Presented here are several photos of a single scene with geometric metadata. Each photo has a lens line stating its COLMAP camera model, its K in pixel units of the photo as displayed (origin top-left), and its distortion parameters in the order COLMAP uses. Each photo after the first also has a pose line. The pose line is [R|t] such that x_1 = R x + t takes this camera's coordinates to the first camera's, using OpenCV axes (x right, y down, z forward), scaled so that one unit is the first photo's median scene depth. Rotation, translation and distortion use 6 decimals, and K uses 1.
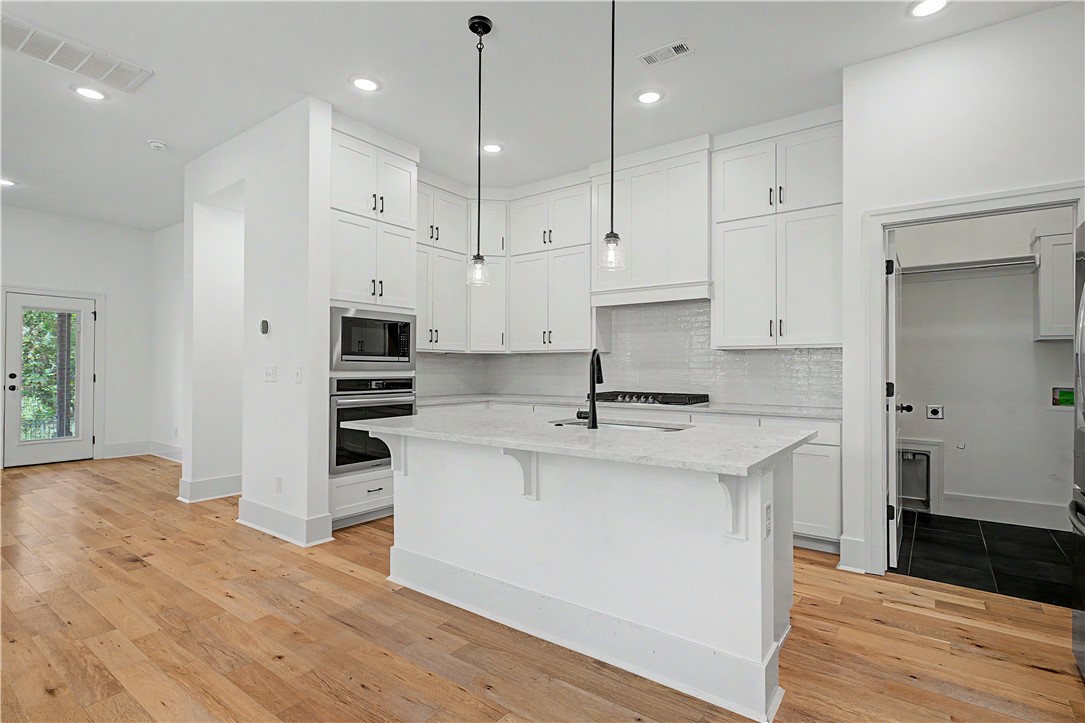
lens RADIAL K [[530.5, 0, 543.4], [0, 530.5, 363.3], [0, 0, 1]] dist [0.000965, -0.000268]
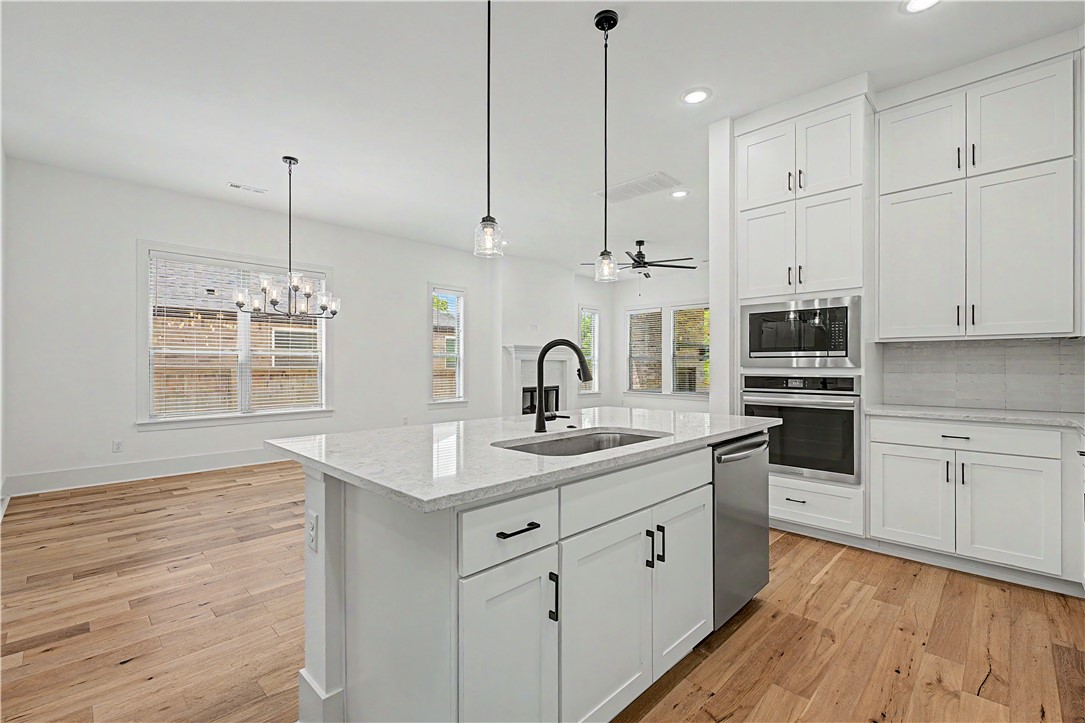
lens RADIAL K [[473.8, 0, 544.9], [0, 473.8, 365.0], [0, 0, 1]] dist [0.000314, -0.000367]
pose [[-0.137702, -0.005952, -0.990456, 0.544993], [0.008762, 0.999935, -0.007227, 0.011633], [0.990435, -0.009674, -0.137641, 0.702844]]
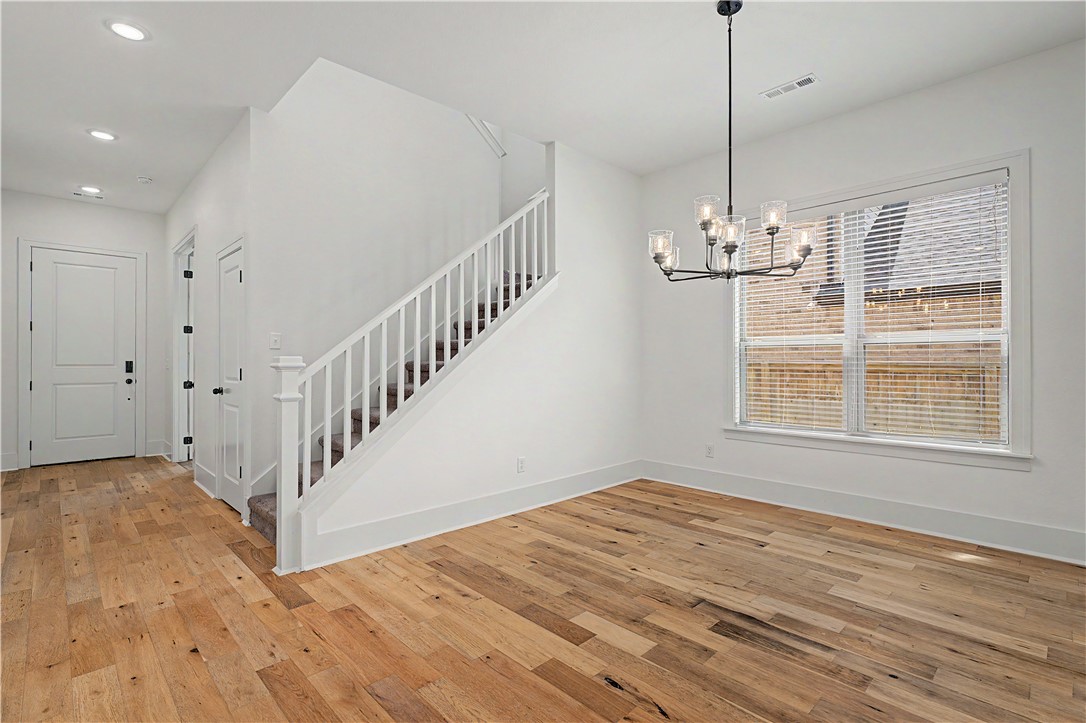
lens RADIAL K [[514.2, 0, 542.6], [0, 514.2, 357.6], [0, 0, 1]] dist [0.002274, -0.000135]
pose [[-0.986341, -0.002768, 0.164691, -0.297026], [-0.005192, 0.999884, -0.014288, 0.006008], [-0.164632, -0.014948, -0.986242, 0.687129]]
